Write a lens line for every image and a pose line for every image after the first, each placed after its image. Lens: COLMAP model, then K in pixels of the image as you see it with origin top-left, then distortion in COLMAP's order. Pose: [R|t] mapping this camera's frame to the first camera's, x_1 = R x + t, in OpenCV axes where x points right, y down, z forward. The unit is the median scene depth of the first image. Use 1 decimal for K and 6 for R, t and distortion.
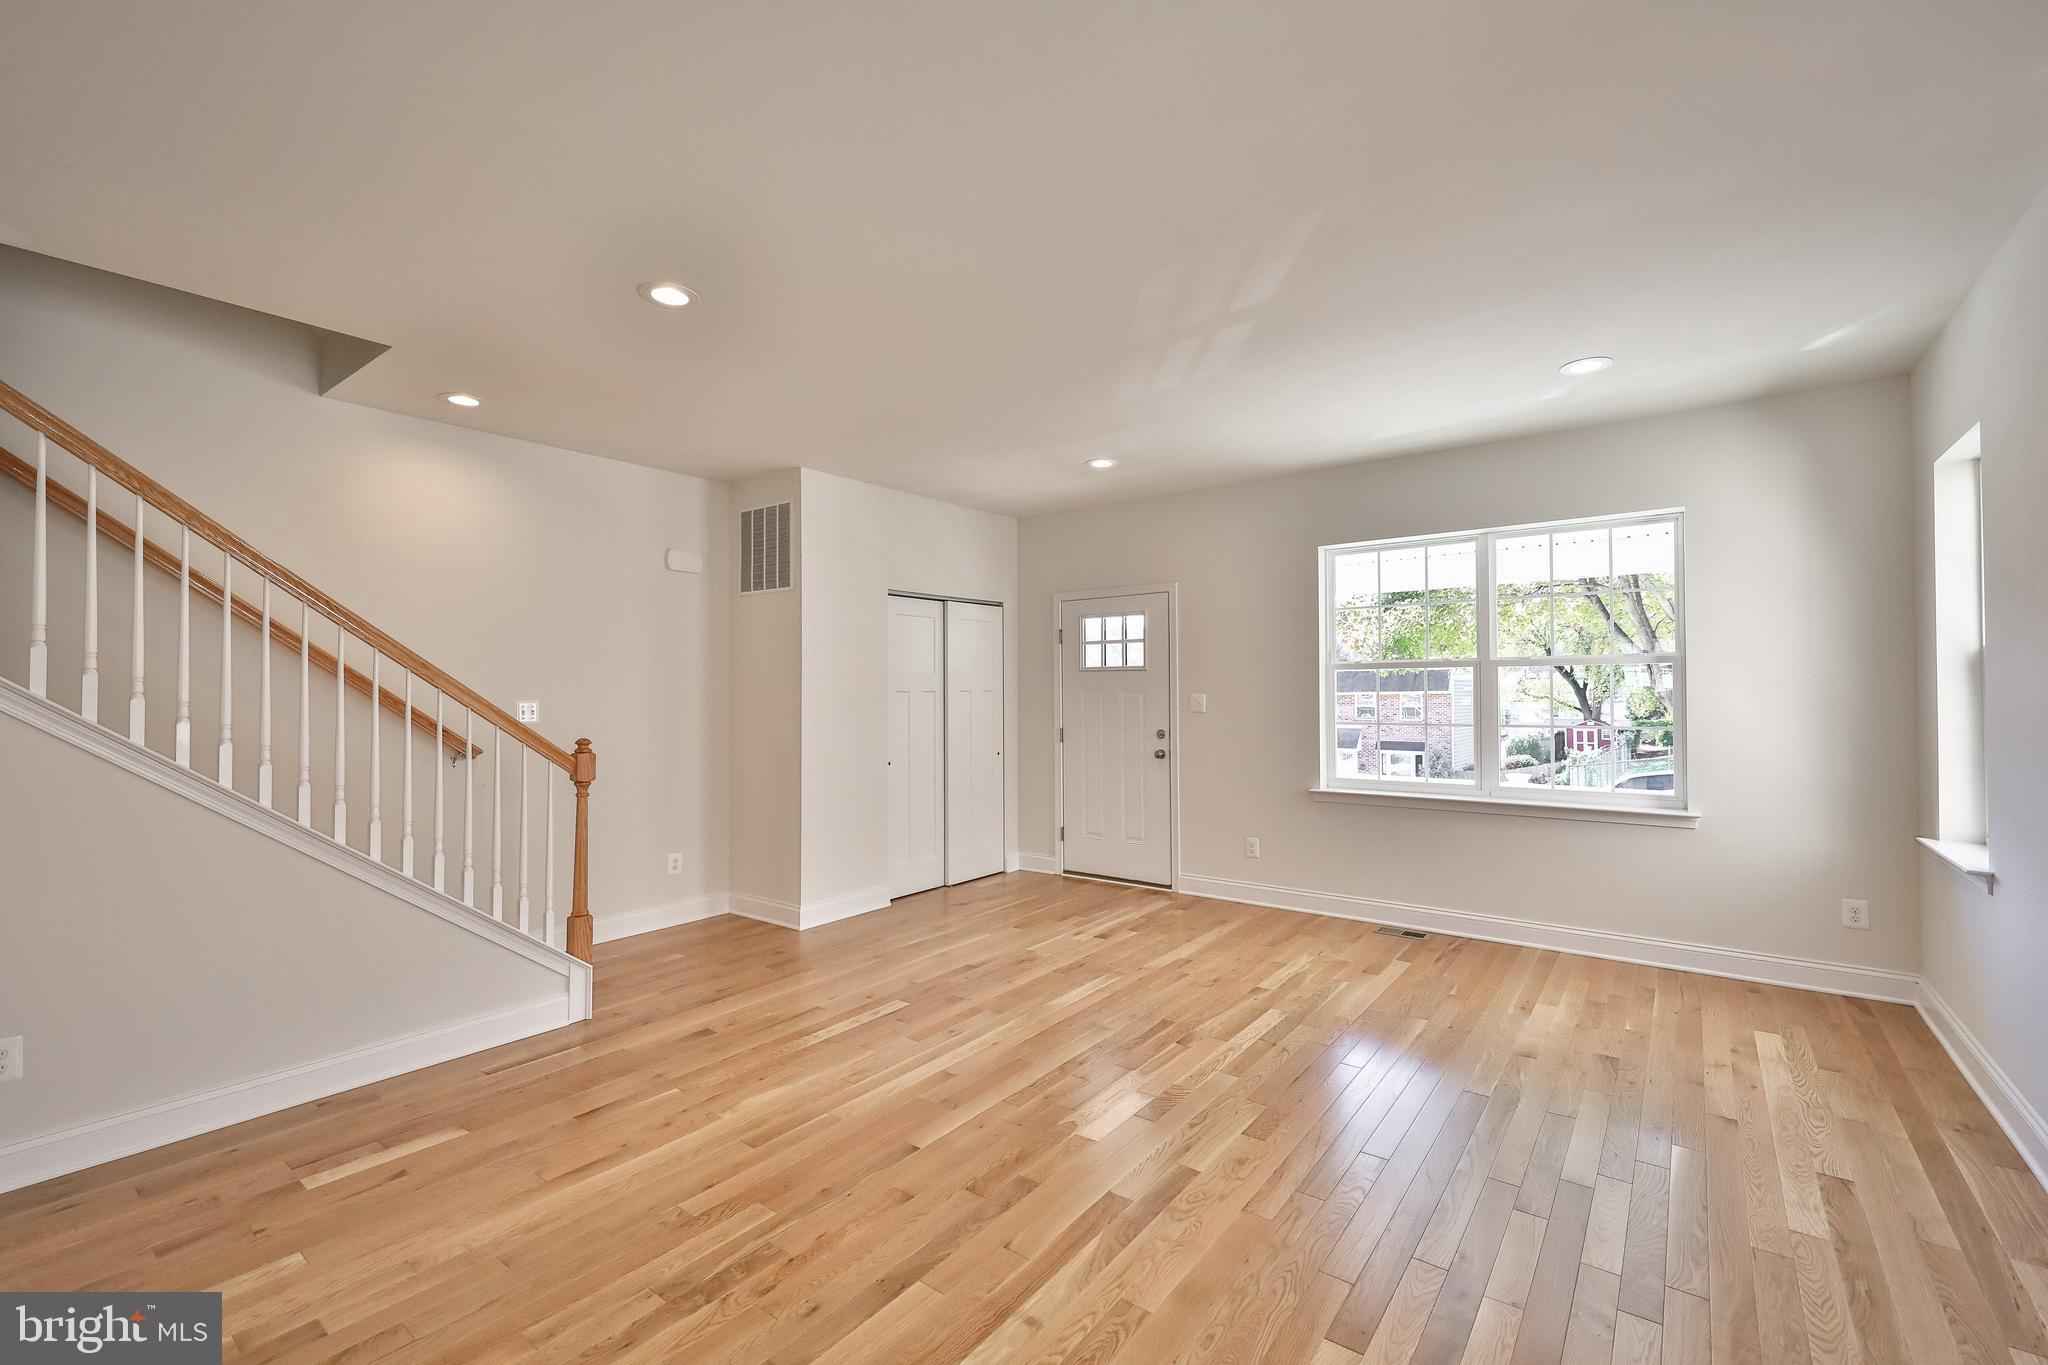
lens RADIAL K [[844.3, 0, 1019.7], [0, 844.3, 684.7], [0, 0, 1]] dist [0.003264, -0.000085]
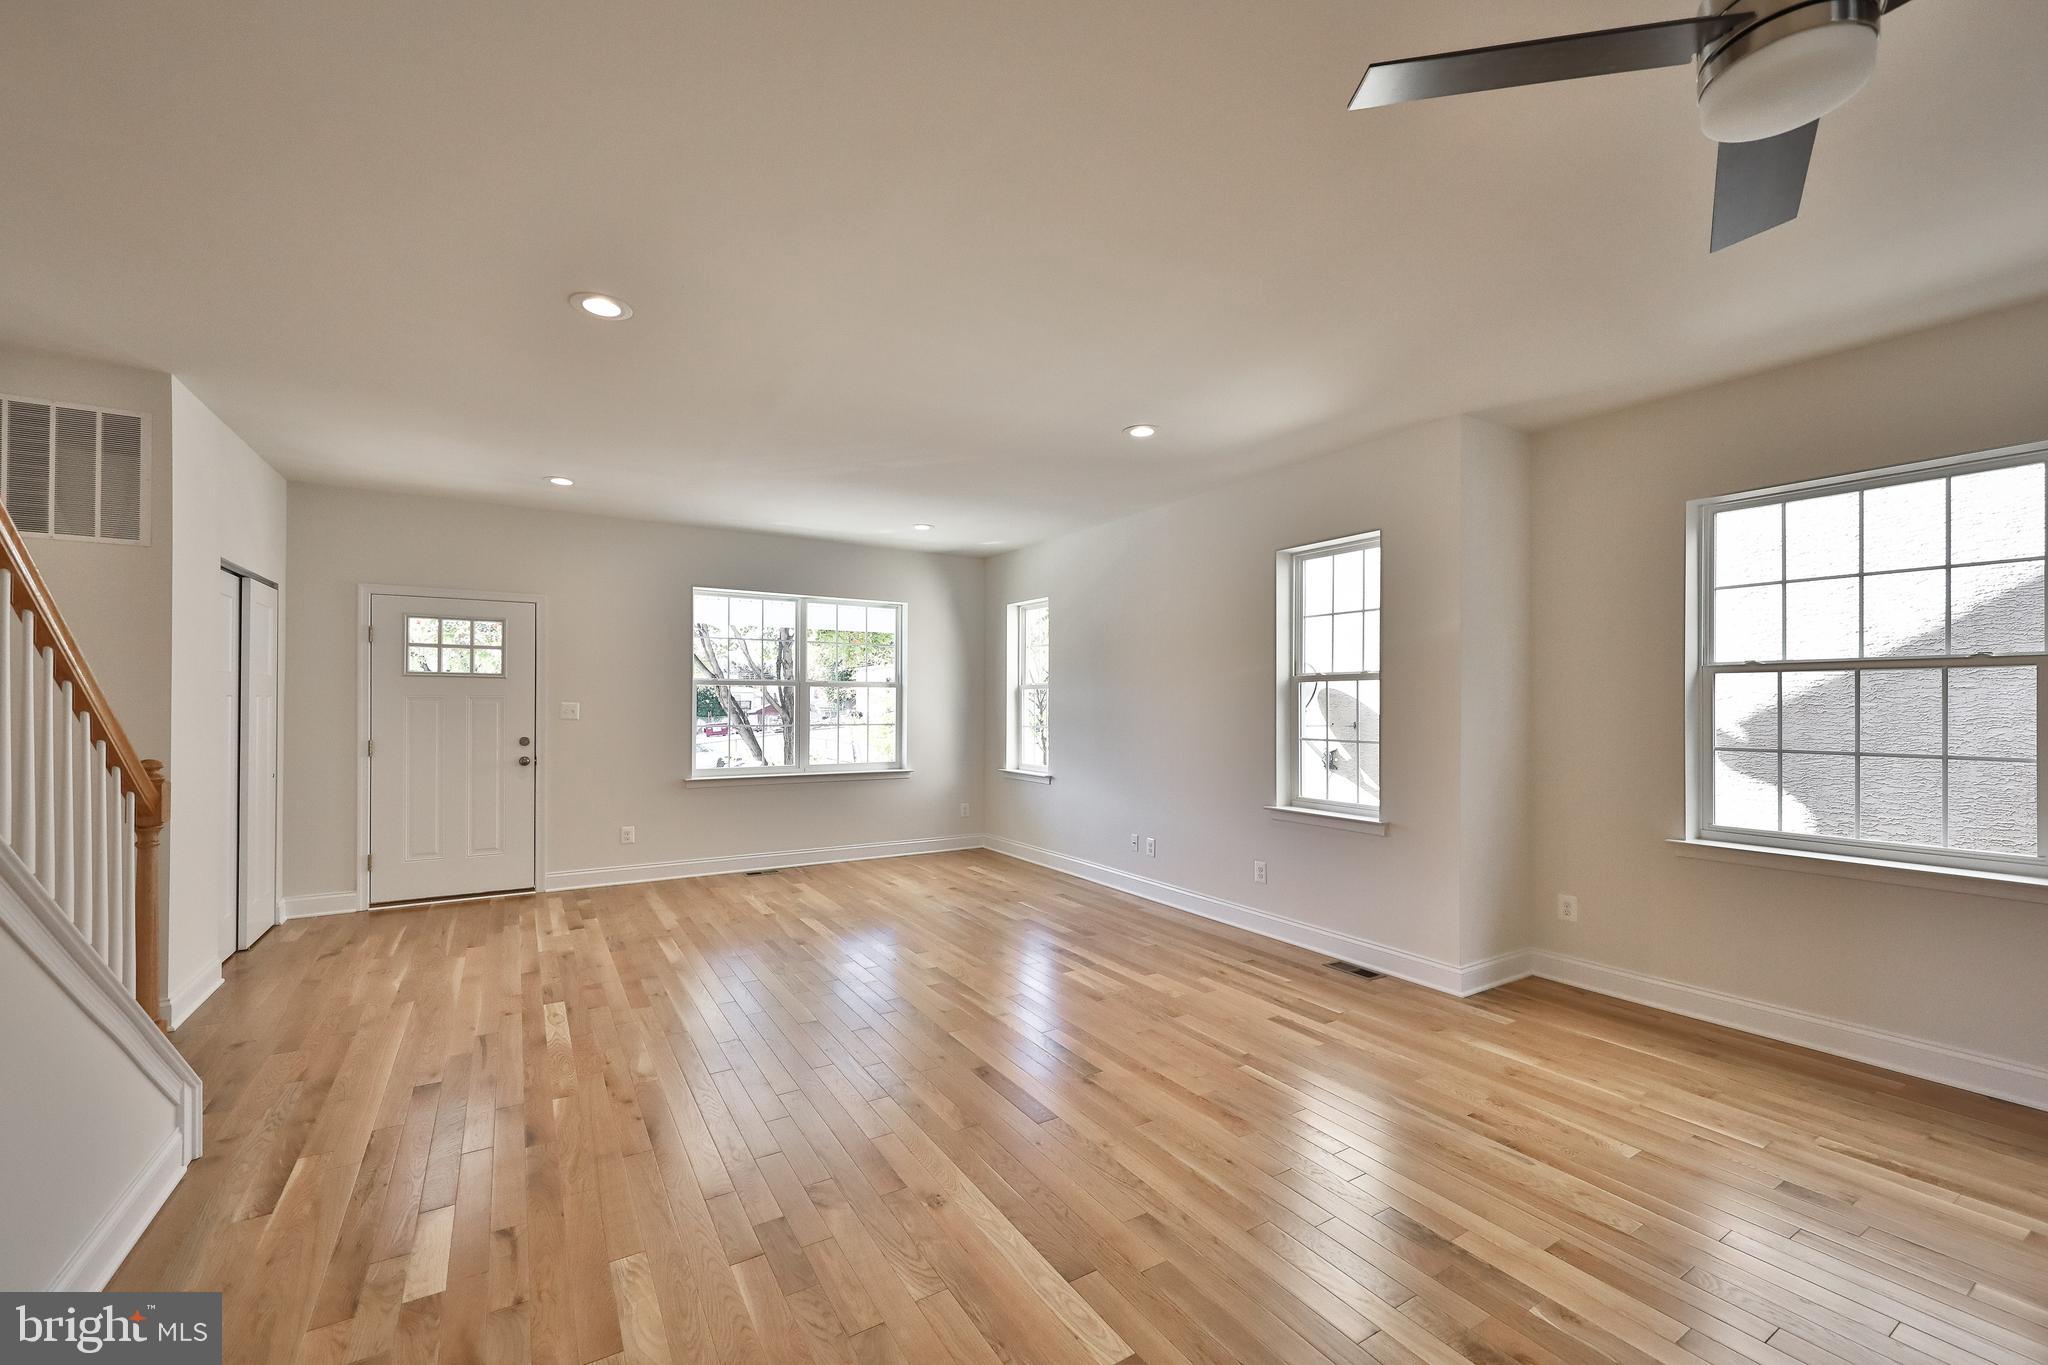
lens RADIAL K [[844.3, 0, 1021.4], [0, 844.3, 698.1], [0, 0, 1]] dist [0.003264, -0.000085]
pose [[0.362477, 0.013490, 0.931895, -0.647945], [-0.015774, 0.999841, -0.008338, 0.005554], [-0.931859, -0.011677, 0.362632, 0.080634]]
